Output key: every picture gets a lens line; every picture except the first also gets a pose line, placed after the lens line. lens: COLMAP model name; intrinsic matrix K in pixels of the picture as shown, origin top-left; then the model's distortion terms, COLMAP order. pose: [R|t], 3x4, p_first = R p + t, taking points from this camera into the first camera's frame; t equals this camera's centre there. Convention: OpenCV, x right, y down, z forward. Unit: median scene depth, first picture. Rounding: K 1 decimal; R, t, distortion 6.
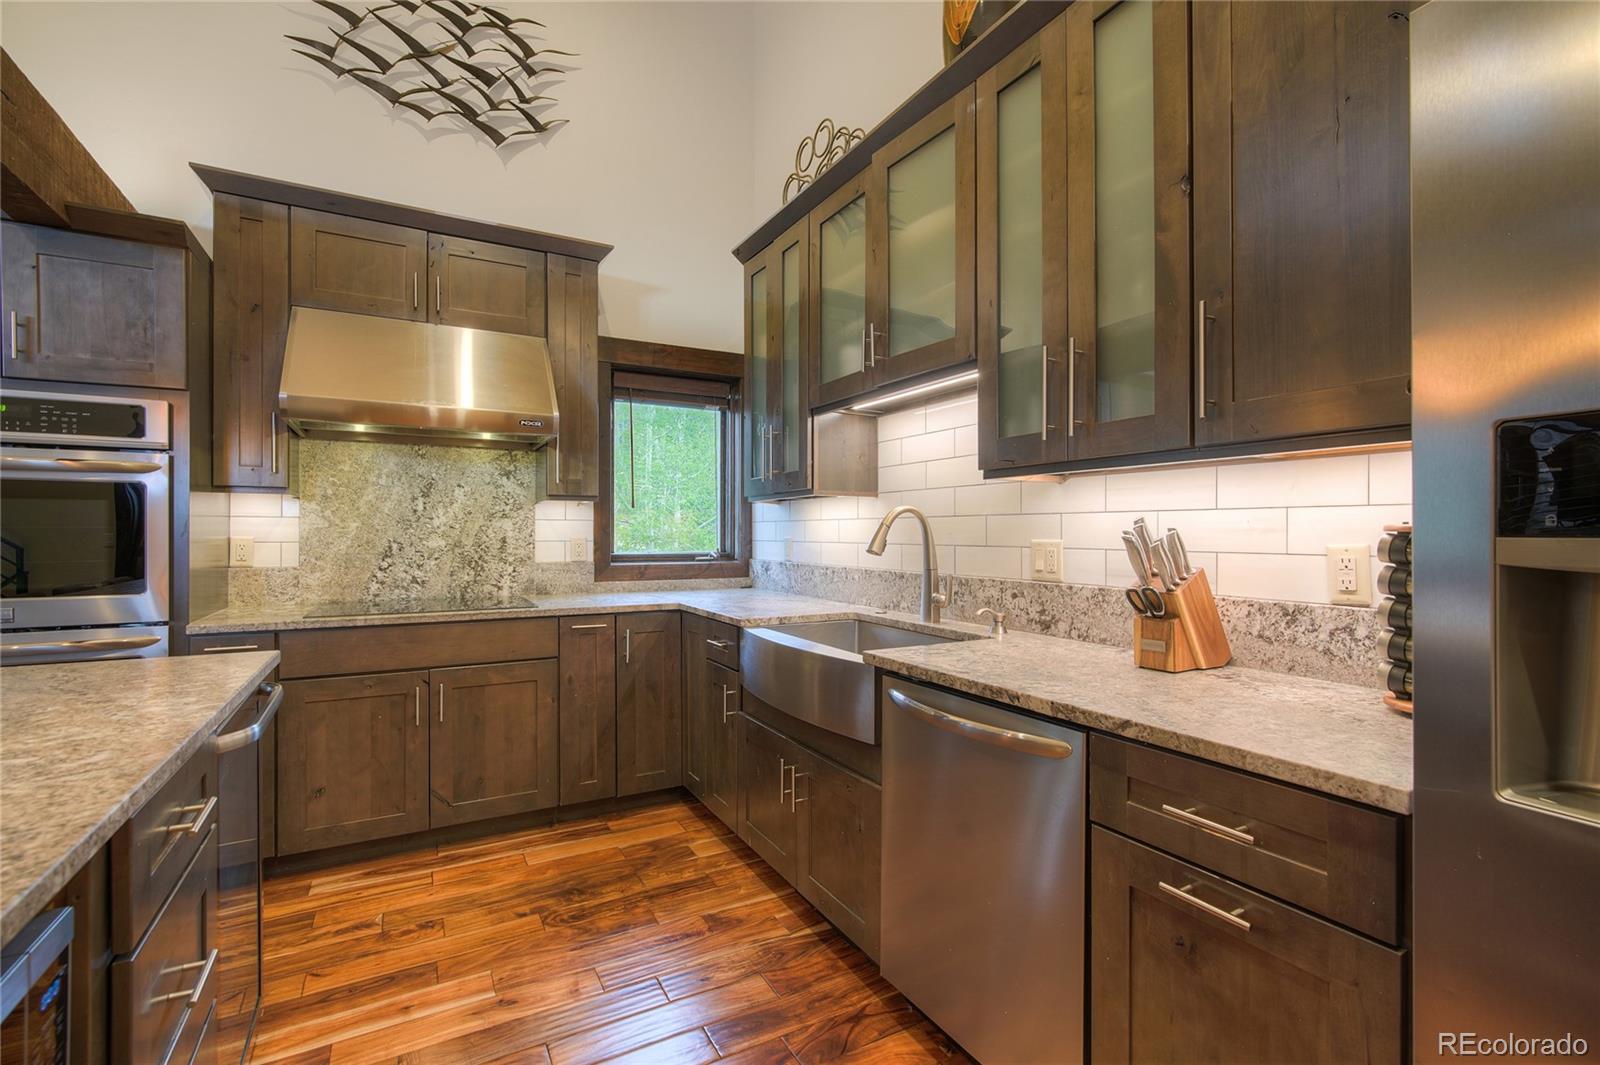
lens RADIAL K [[716.1, 0, 805.9], [0, 716.1, 534.6], [0, 0, 1]] dist [-0.005010, 0.000620]
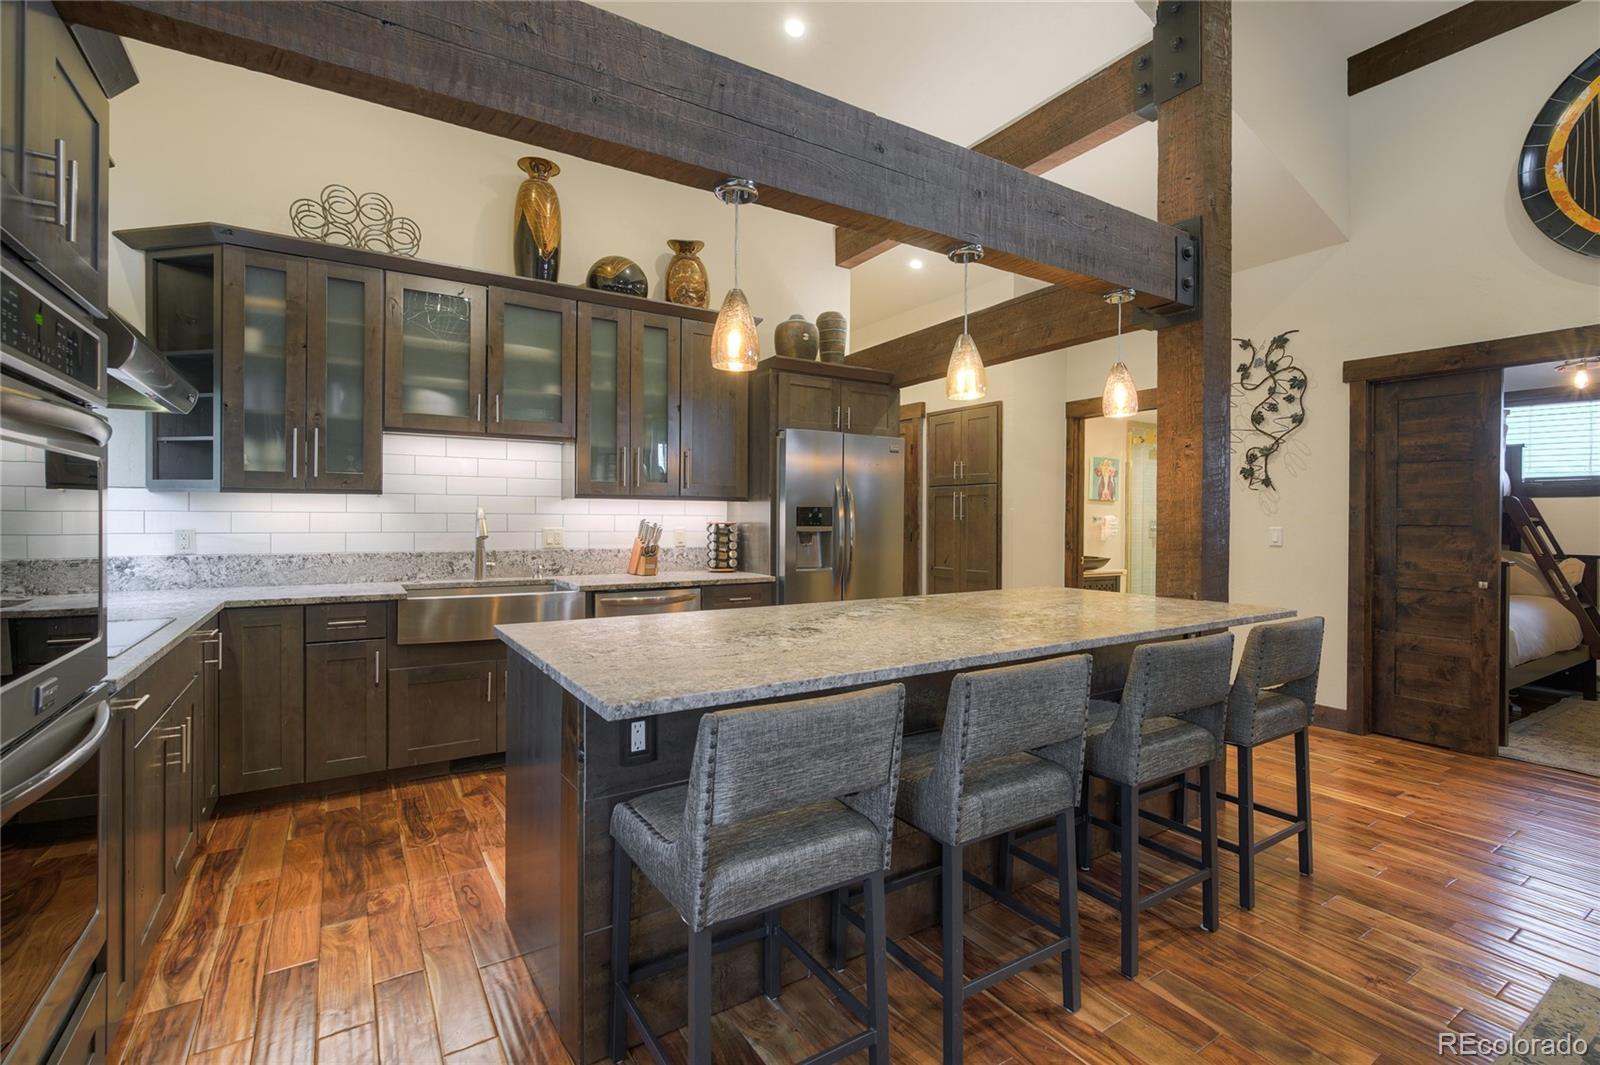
lens RADIAL K [[732.0, 0, 805.7], [0, 732.0, 521.5], [0, 0, 1]] dist [-0.004358, -0.000023]
pose [[-0.063196, -0.008546, 0.997965, -1.318584], [-0.005477, 0.999951, 0.008216, -0.022978], [-0.997986, -0.004947, -0.063240, 0.338906]]
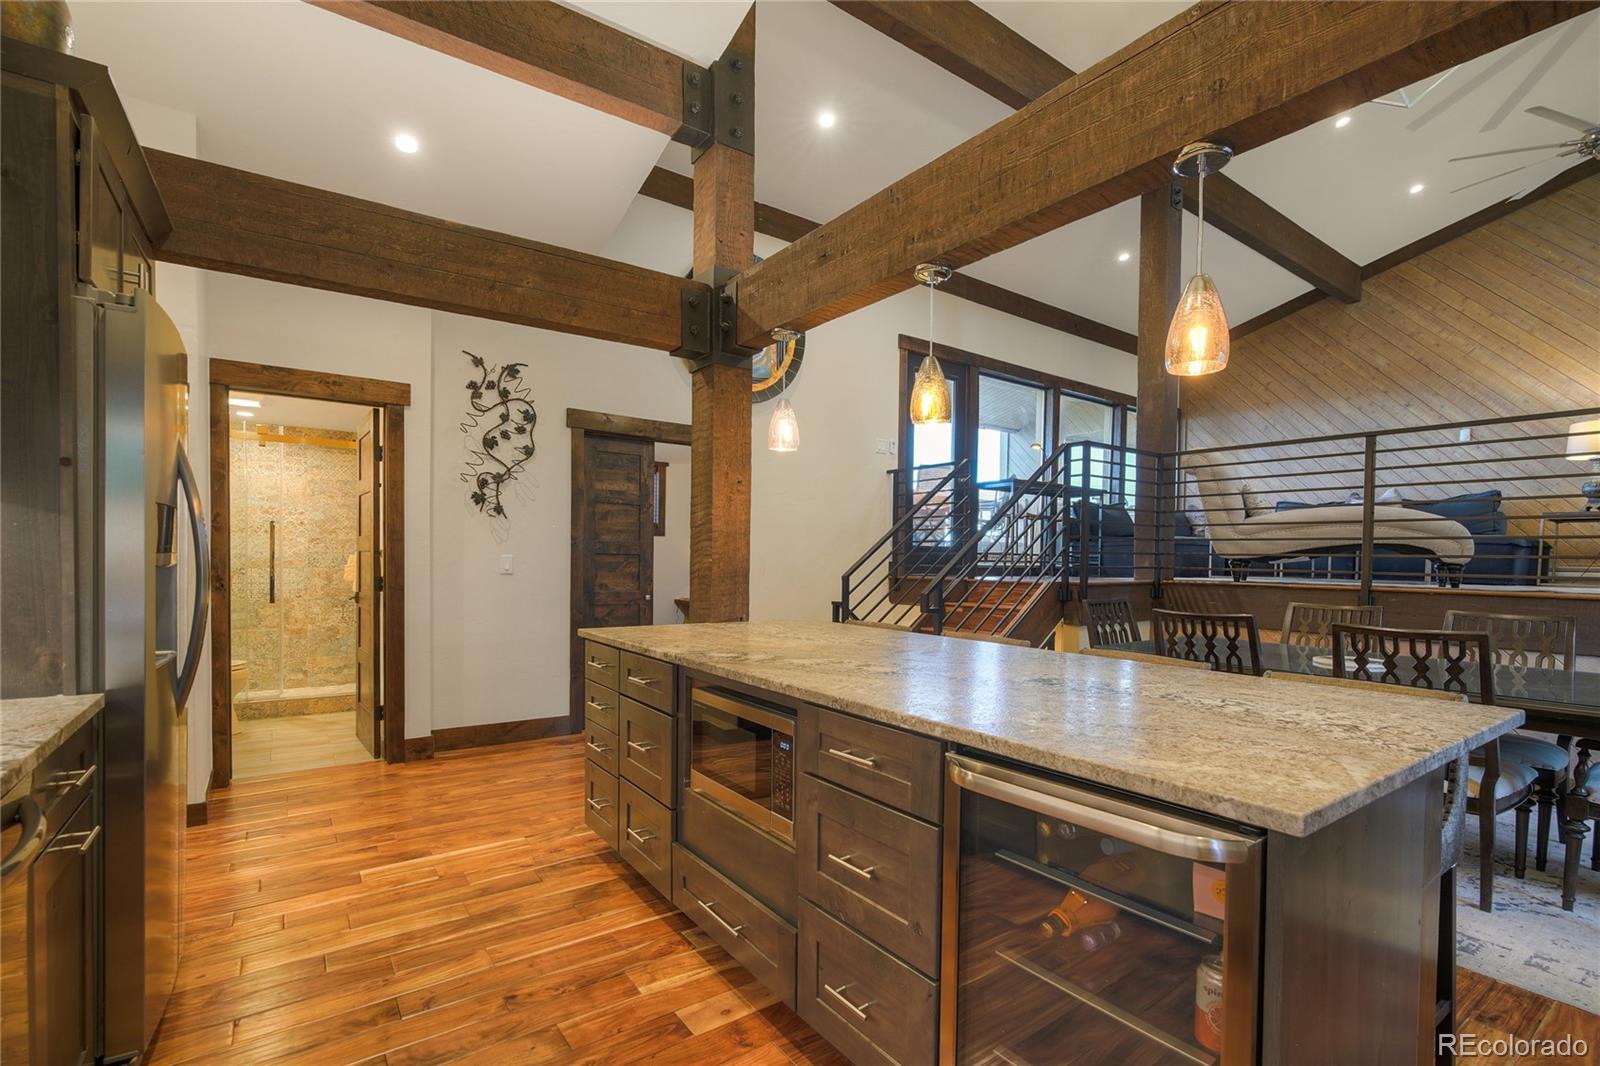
lens RADIAL K [[736.1, 0, 816.9], [0, 736.1, 579.9], [0, 0, 1]] dist [-0.004177, -0.000348]
pose [[-0.992173, -0.014966, -0.123971, -0.217743], [-0.018401, 0.999476, 0.026615, -0.003511], [0.123507, 0.028688, -0.991929, 0.928230]]
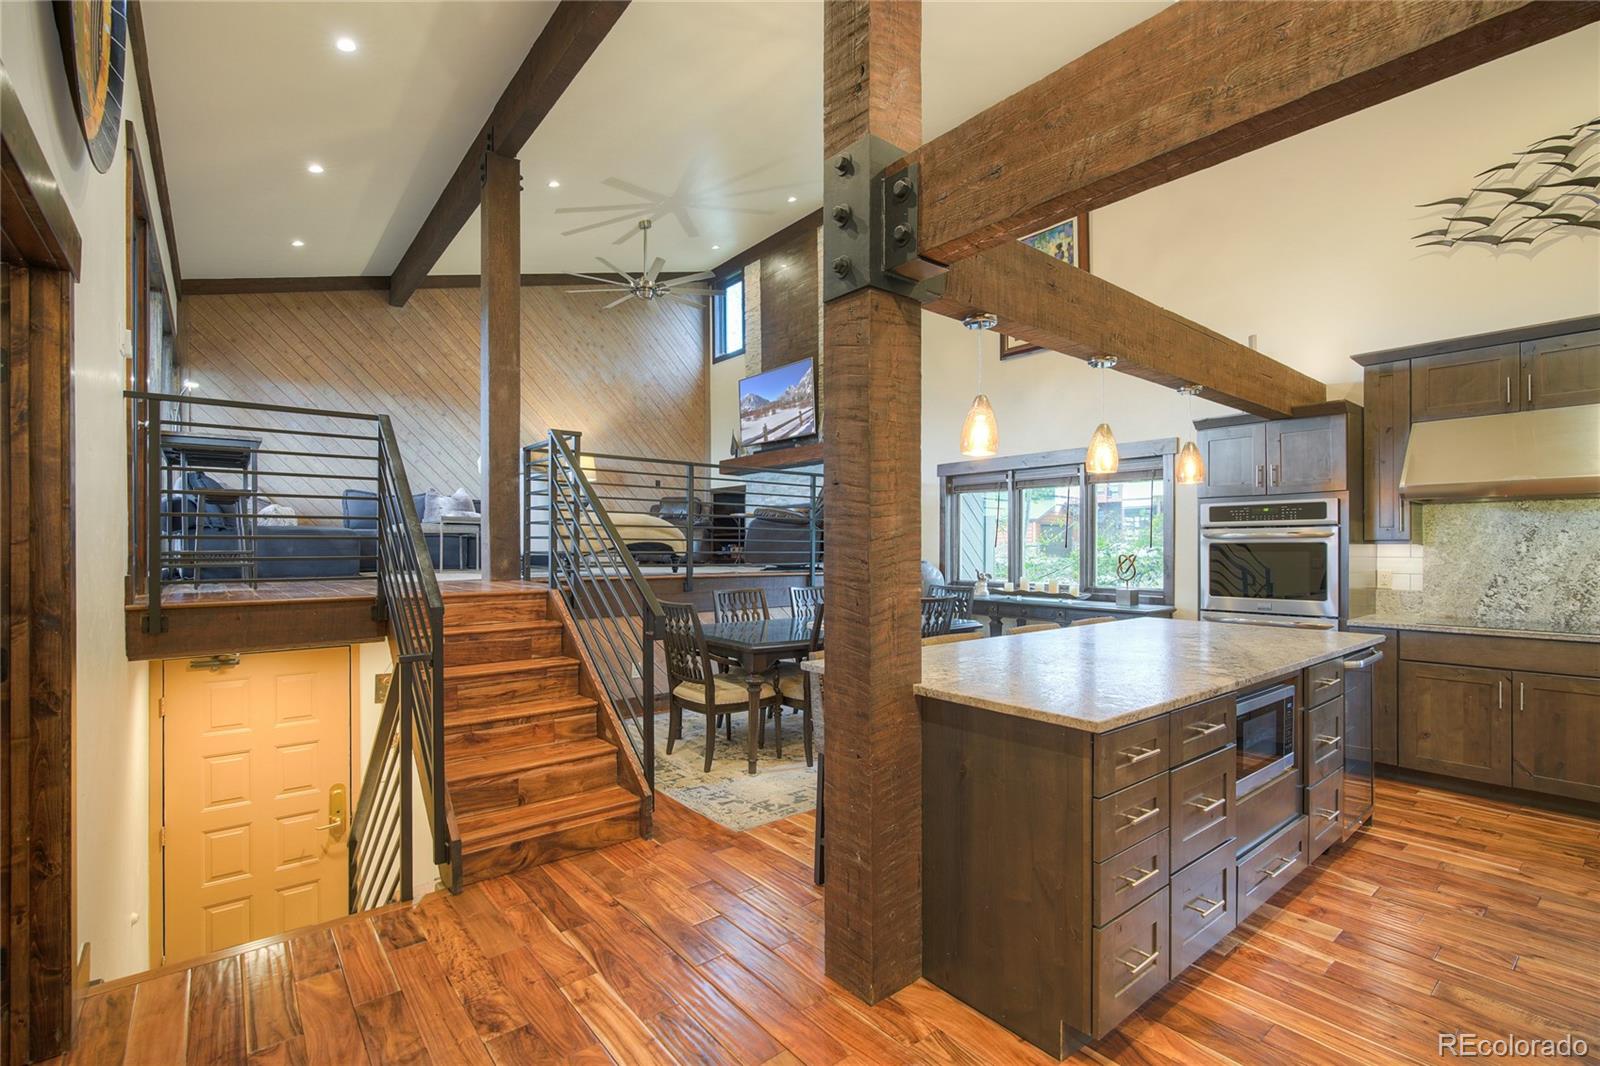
lens RADIAL K [[720.5, 0, 806.0], [0, 720.5, 548.3], [0, 0, 1]] dist [-0.013178, 0.005554]
pose [[0.173905, -0.000652, -0.984762, 0.573325], [0.001282, 0.999999, -0.000436, -0.047833], [0.984762, -0.001186, 0.173905, -0.560507]]
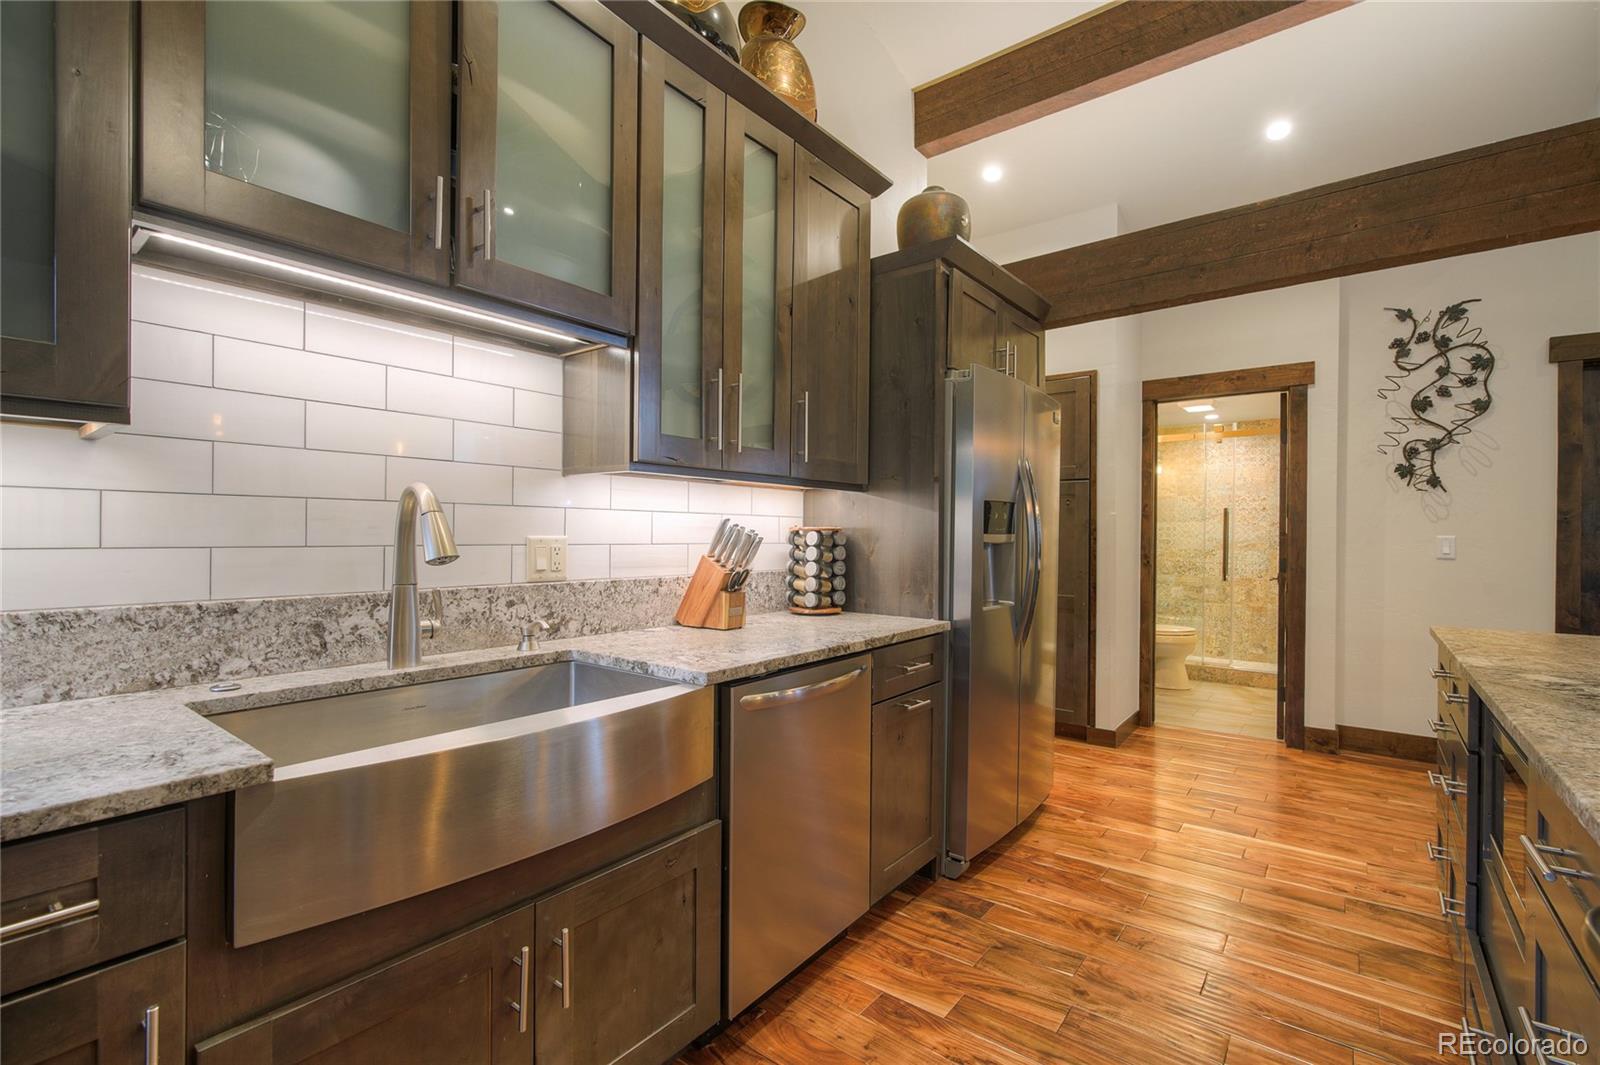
lens RADIAL K [[716.8, 0, 801.8], [0, 716.8, 537.2], [0, 0, 1]] dist [-0.003113, 0.000014]
pose [[-0.394109, -0.010777, 0.919000, -0.484837], [-0.008447, 0.999931, 0.008103, -0.000892], [-0.919025, -0.004570, -0.394173, 0.821017]]
